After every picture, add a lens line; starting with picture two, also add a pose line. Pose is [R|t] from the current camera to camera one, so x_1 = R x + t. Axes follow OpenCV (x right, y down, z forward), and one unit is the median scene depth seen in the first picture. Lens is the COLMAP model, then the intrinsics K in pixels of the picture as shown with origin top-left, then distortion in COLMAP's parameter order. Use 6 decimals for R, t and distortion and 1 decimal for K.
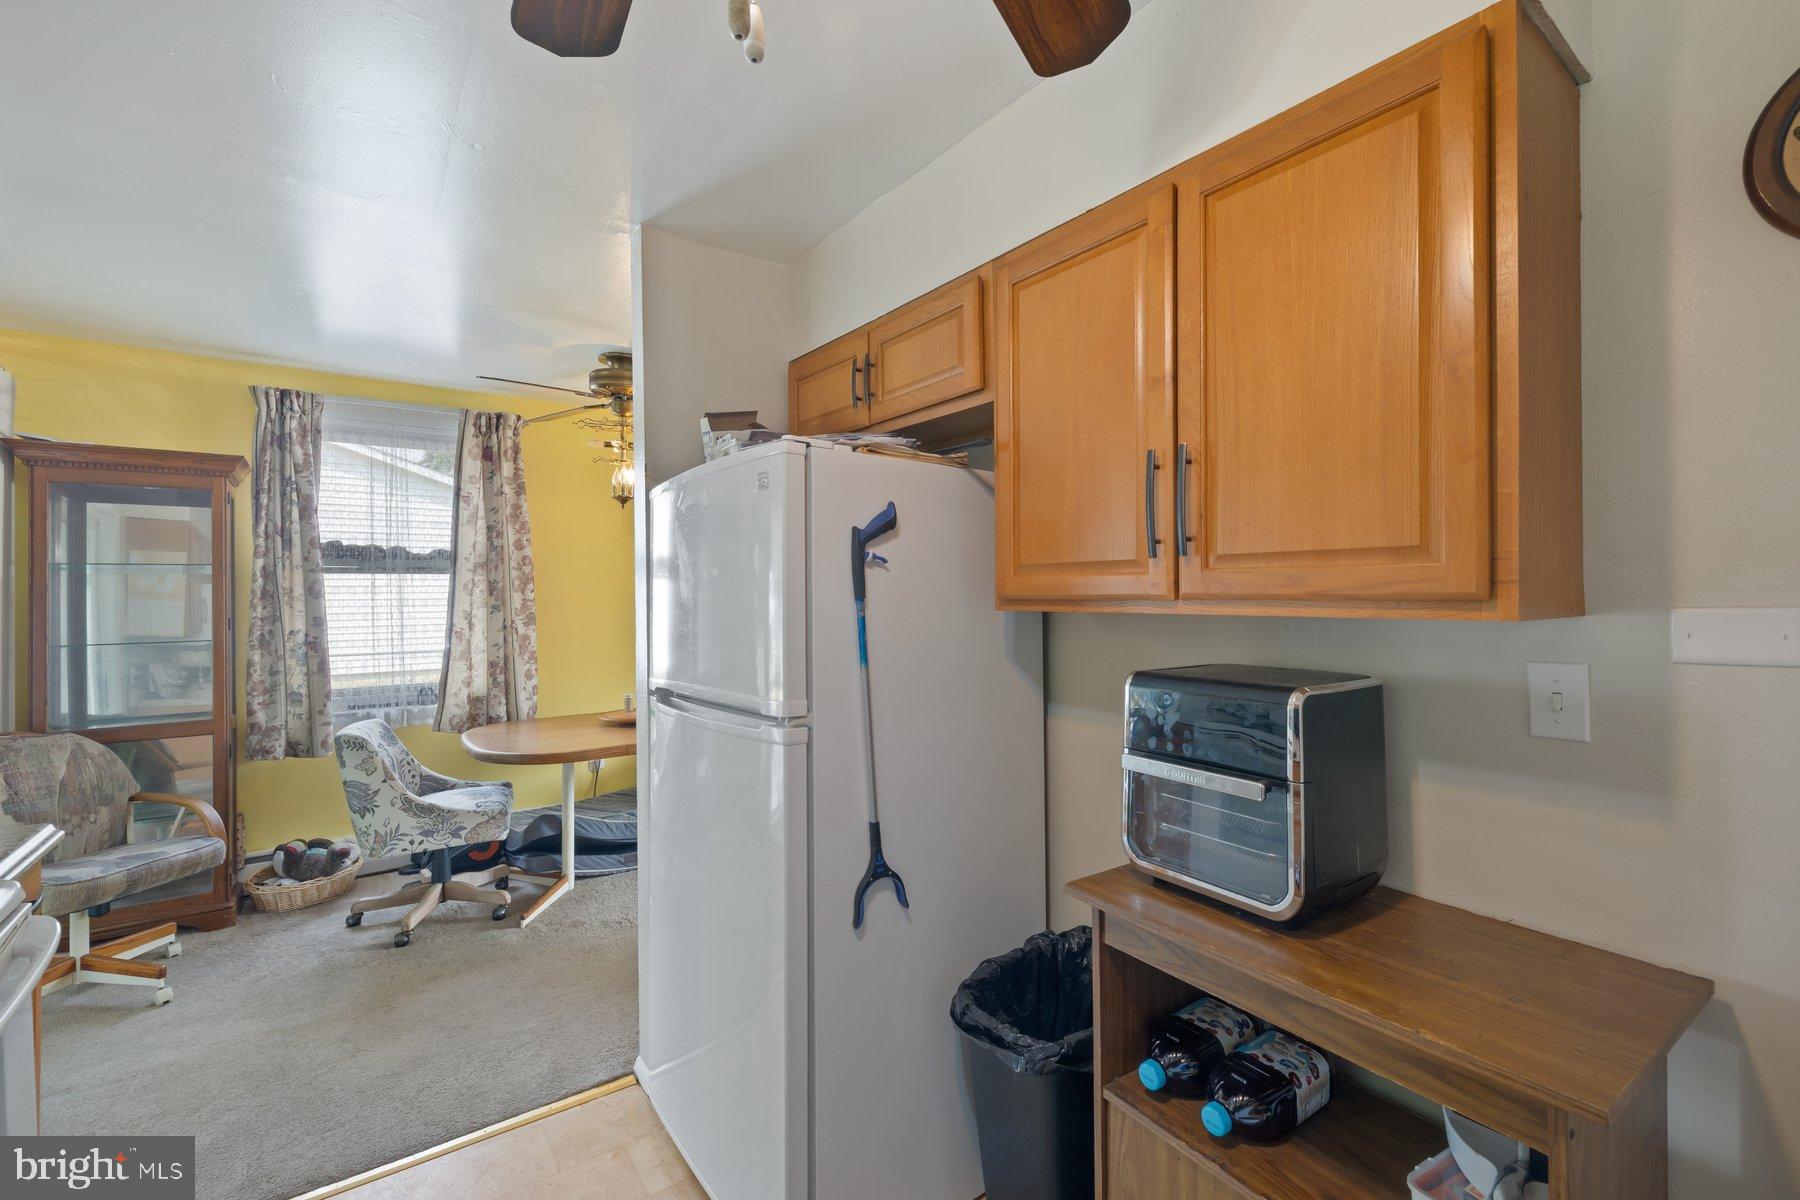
lens RADIAL K [[771.2, 0, 892.0], [0, 771.2, 605.4], [0, 0, 1]] dist [0.002282, -0.000347]
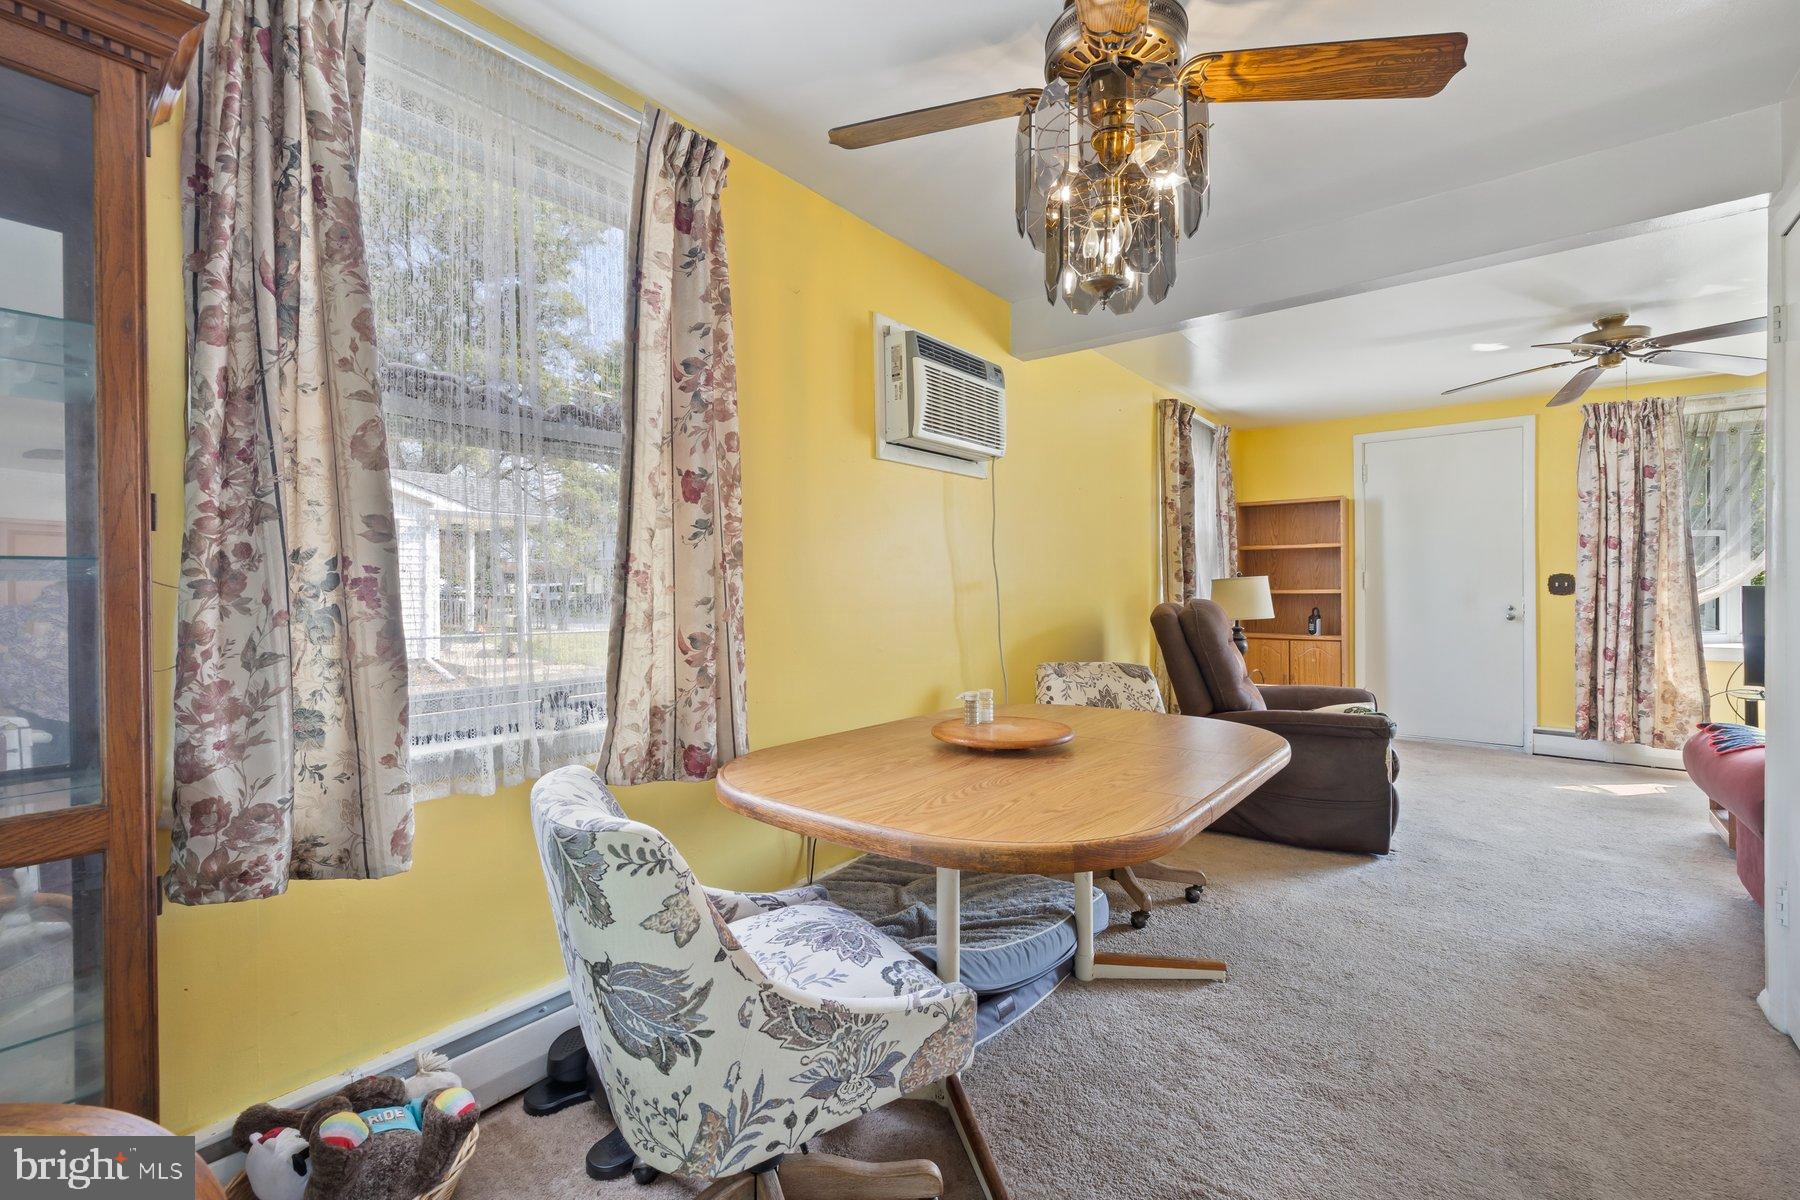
lens RADIAL K [[771.2, 0, 905.1], [0, 771.2, 596.3], [0, 0, 1]] dist [0.002282, -0.000347]
pose [[0.970044, 0.013170, 0.242571, -0.584894], [-0.014747, 0.999880, 0.004683, 0.050247], [-0.242480, -0.008120, 0.970122, 0.561939]]
